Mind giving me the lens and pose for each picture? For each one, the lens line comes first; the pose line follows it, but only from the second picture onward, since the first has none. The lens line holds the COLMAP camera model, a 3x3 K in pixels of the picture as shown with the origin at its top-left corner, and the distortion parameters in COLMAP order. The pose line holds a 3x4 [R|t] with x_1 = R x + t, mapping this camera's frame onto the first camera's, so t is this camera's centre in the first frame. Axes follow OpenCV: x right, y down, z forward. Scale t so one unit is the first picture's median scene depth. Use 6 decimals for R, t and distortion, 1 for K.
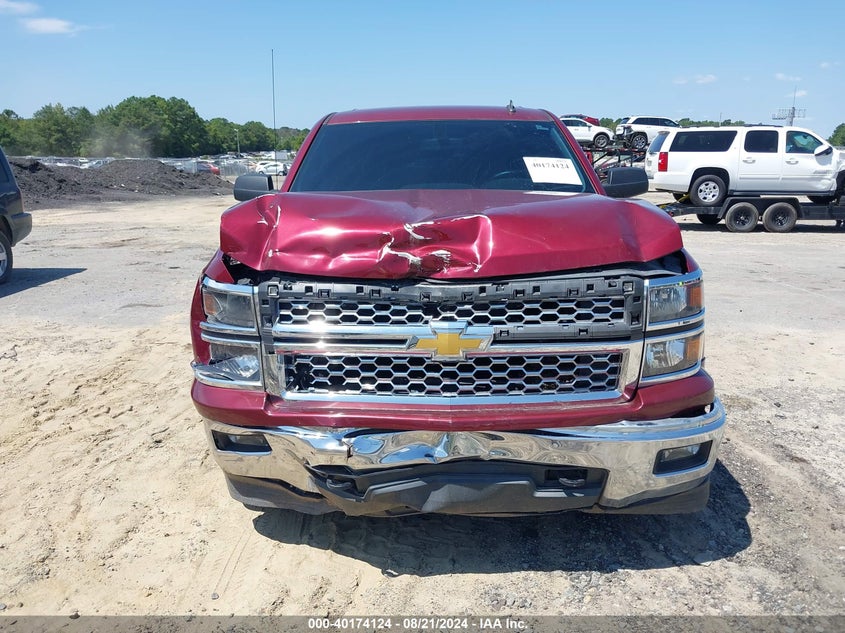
lens RADIAL K [[677.3, 0, 431.2], [0, 677.3, 331.8], [0, 0, 1]] dist [-0.003817, -0.003463]
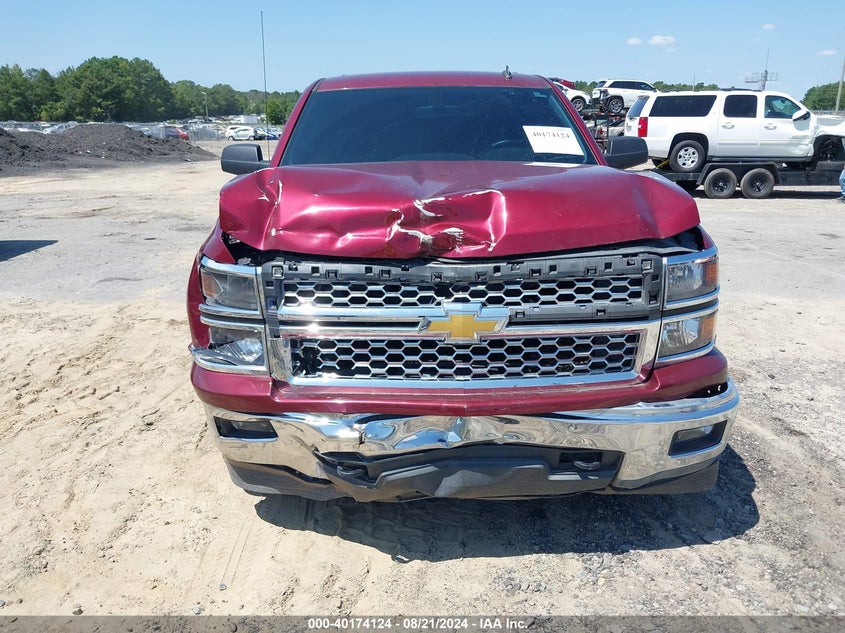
lens RADIAL K [[677.3, 0, 427.5], [0, 677.3, 335.3], [0, 0, 1]] dist [-0.003817, -0.003463]
pose [[0.999435, -0.009743, 0.032177, -0.047855], [0.007998, 0.998513, 0.053924, -0.018488], [-0.032655, -0.053636, 0.998026, 0.035397]]
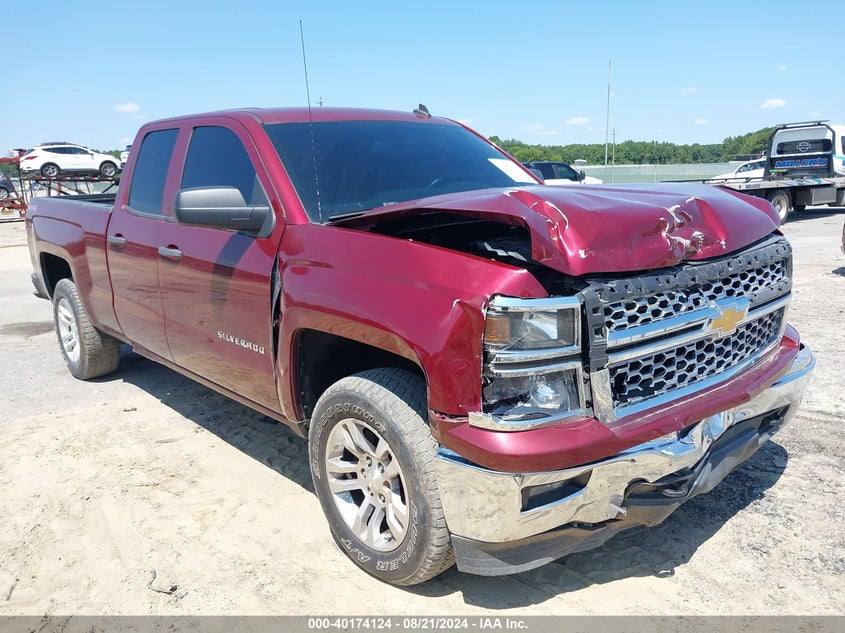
lens RADIAL K [[677.3, 0, 433.9], [0, 677.3, 342.2], [0, 0, 1]] dist [-0.003817, -0.003463]
pose [[0.740257, -0.185499, 0.646227, -0.856967], [0.202723, 0.978033, 0.048524, -0.078222], [-0.641033, 0.095085, 0.761601, 0.439120]]
